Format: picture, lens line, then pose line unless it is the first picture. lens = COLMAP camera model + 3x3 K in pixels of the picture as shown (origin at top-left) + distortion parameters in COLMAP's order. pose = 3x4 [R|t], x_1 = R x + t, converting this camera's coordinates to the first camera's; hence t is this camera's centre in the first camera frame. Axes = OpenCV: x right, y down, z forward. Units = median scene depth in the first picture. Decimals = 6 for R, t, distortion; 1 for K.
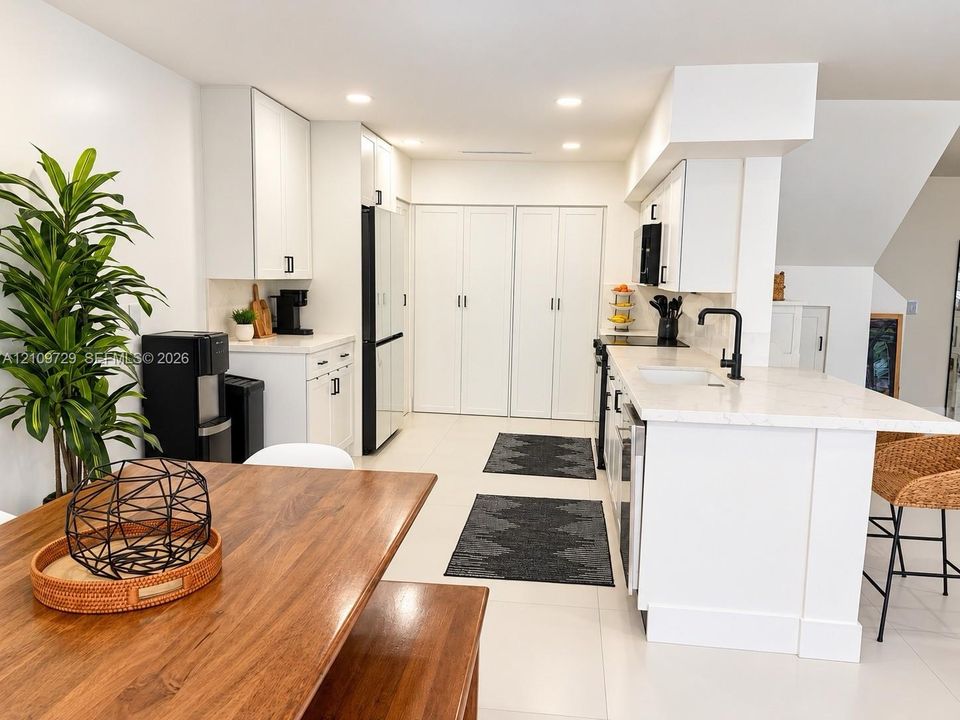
lens RADIAL K [[724.1, 0, 478.3], [0, 724.1, 364.0], [0, 0, 1]] dist [0.010024, 0.003391]
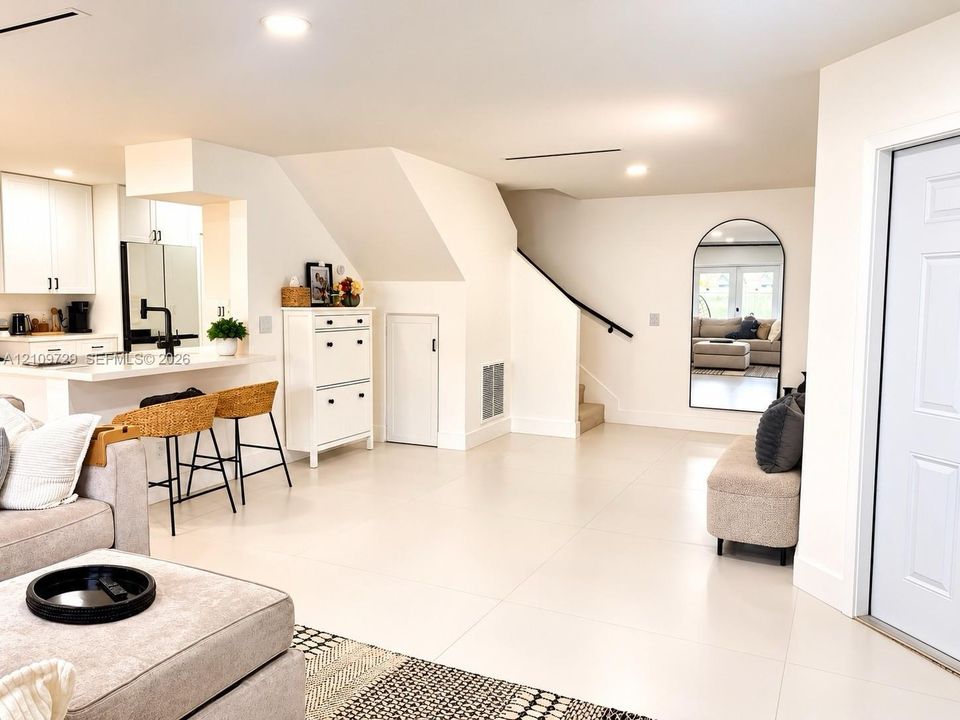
lens RADIAL K [[738.3, 0, 474.2], [0, 738.3, 353.5], [0, 0, 1]] dist [0.008532, -0.004135]
pose [[0.945628, 0.017445, -0.324781, 0.977058], [-0.034300, 0.998341, -0.046245, 0.041130], [0.323436, 0.054871, 0.944658, -0.124514]]
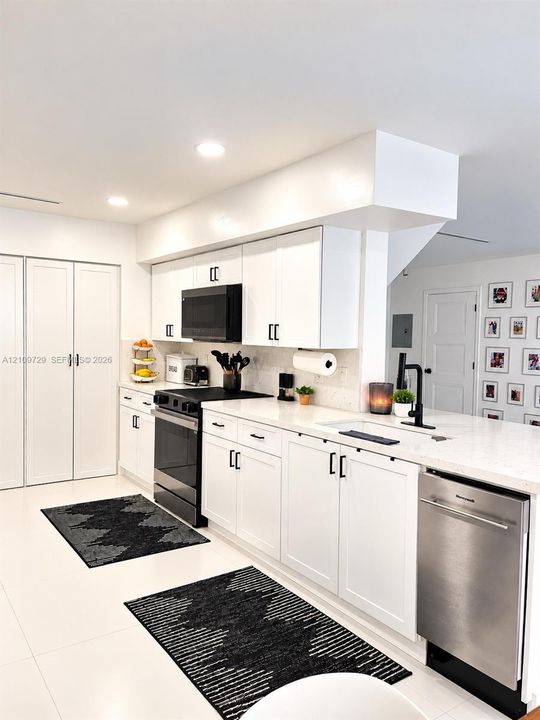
lens RADIAL K [[538.6, 0, 270.0], [0, 538.6, 360.0], [0, 0, 1]] dist [0.002271, 0.003247]
pose [[0.735173, -0.032089, 0.677119, -0.252545], [0.078584, 0.996179, -0.038112, -0.047032], [-0.673309, 0.081230, 0.734886, 0.388200]]
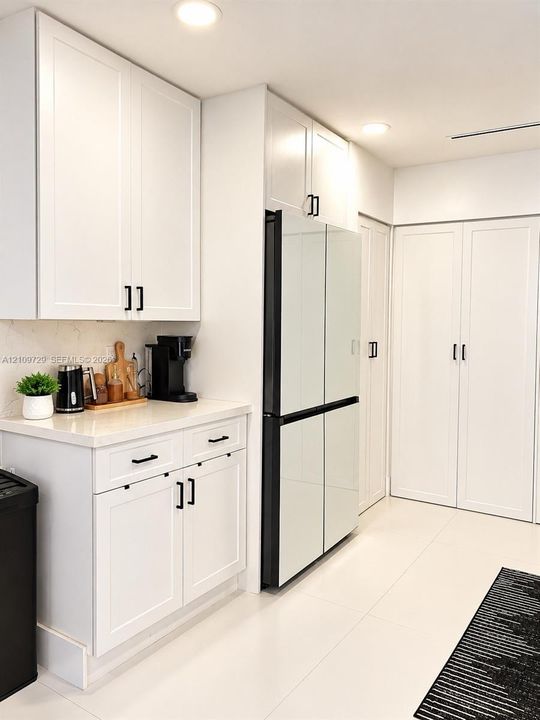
lens RADIAL K [[553.7, 0, 271.3], [0, 553.7, 340.7], [0, 0, 1]] dist [0.008532, -0.004135]
pose [[0.896650, 0.007555, -0.442676, 0.071812], [-0.048694, 0.995471, -0.081642, -0.060050], [0.440055, 0.094760, 0.892957, 0.572735]]
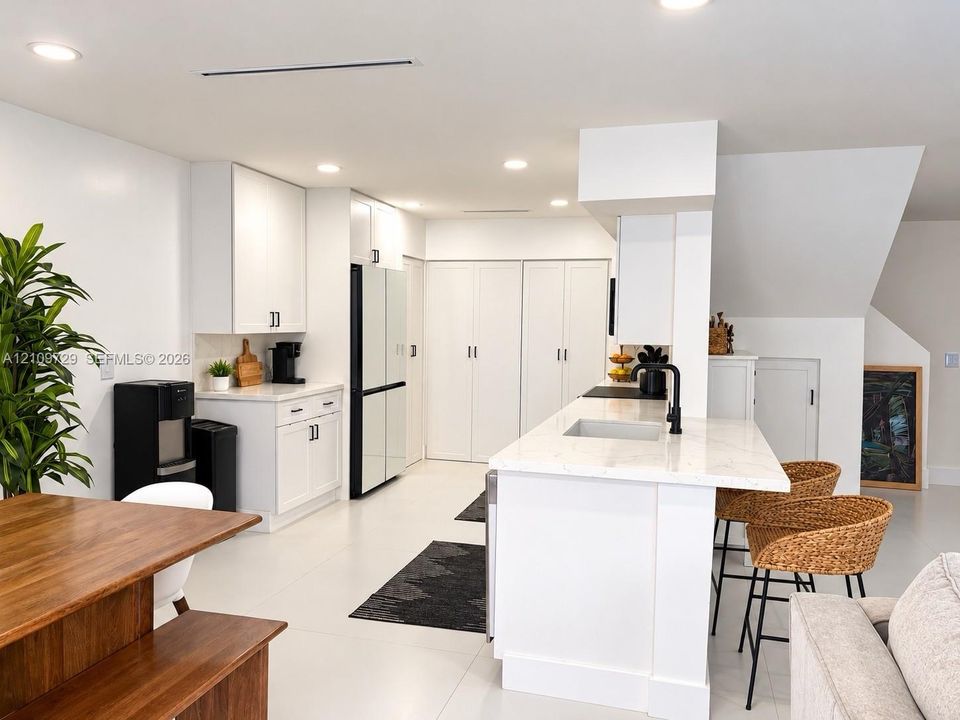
lens RADIAL K [[718.1, 0, 480.0], [0, 718.1, 360.0], [0, 0, 1]] dist [0.002271, 0.003247]
pose [[0.988004, 0.002341, -0.154411, 0.198124], [-0.013663, 0.997289, -0.072306, -0.002442], [0.153823, 0.073549, 0.985357, -0.011006]]
